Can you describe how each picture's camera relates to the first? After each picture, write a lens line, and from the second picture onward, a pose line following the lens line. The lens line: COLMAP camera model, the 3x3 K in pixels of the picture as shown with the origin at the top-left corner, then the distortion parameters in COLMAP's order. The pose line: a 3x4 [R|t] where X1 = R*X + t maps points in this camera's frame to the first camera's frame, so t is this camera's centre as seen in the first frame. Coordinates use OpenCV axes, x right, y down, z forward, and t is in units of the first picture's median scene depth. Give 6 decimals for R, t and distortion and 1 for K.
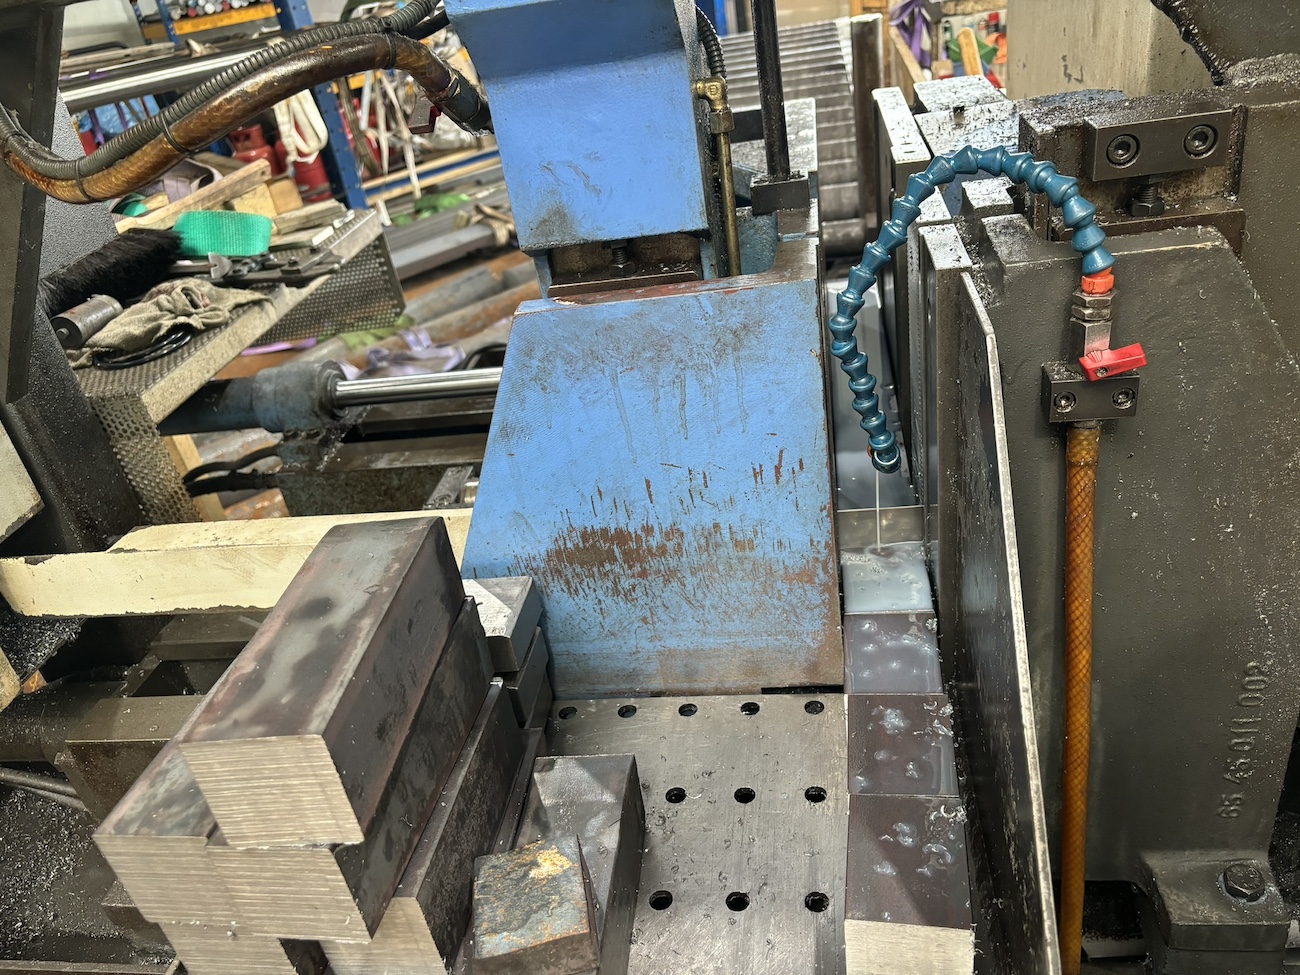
lens RADIAL K [[1002.5, 0, 655.5], [0, 1002.5, 484.5], [0, 0, 1]] dist [0.033116, -0.024527]
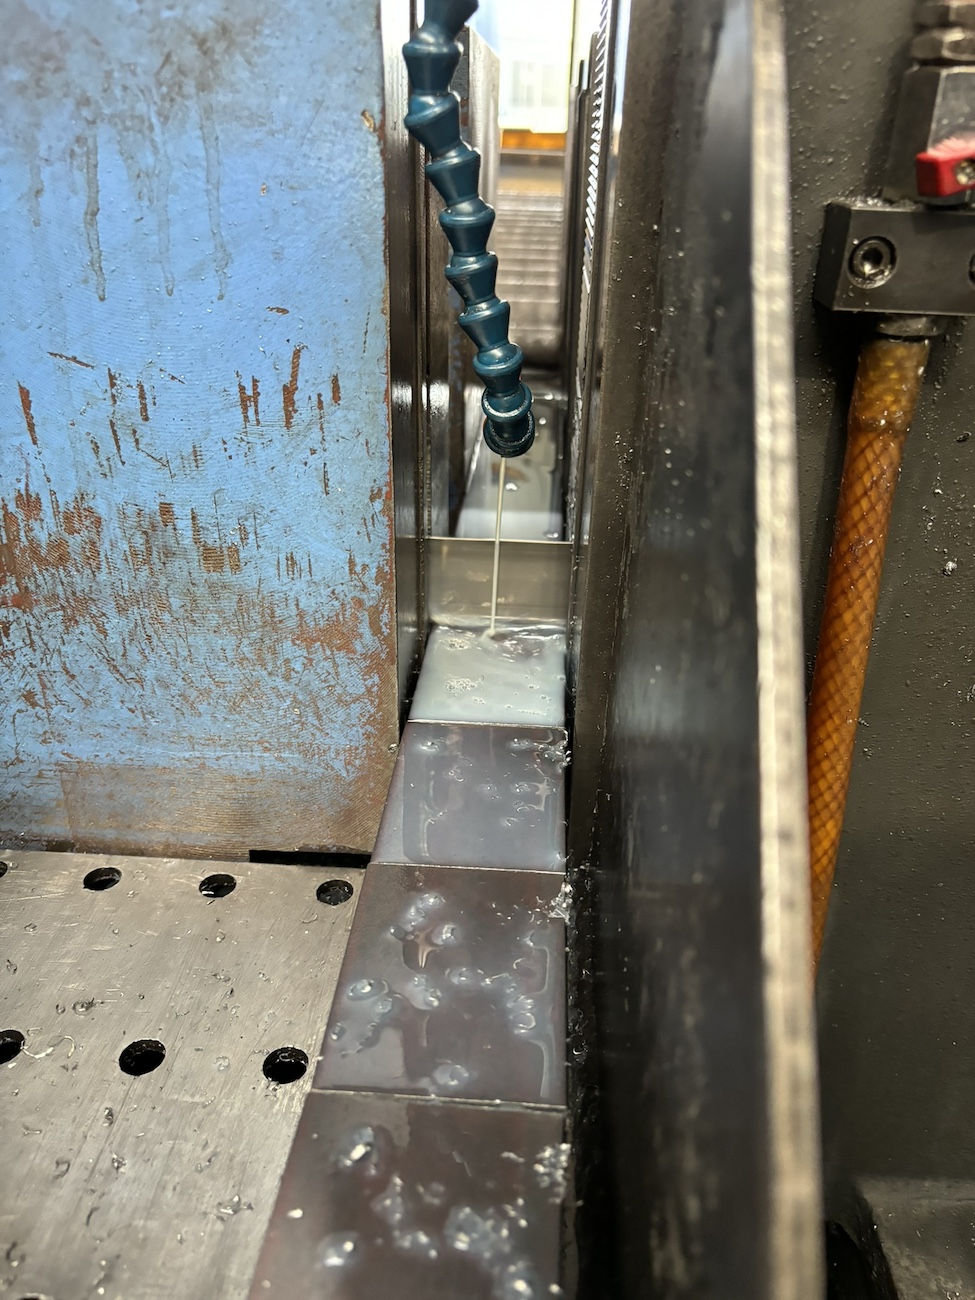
lens RADIAL K [[1002.5, 0, 484.4], [0, 1002.5, 653.7], [0, 0, 1]] dist [0.033116, -0.024527]
pose [[0.983888, 0.118375, 0.133982, 0.156939], [-0.112086, 0.992253, -0.053572, 0.120811], [-0.139286, 0.037691, 0.989535, 0.475065]]
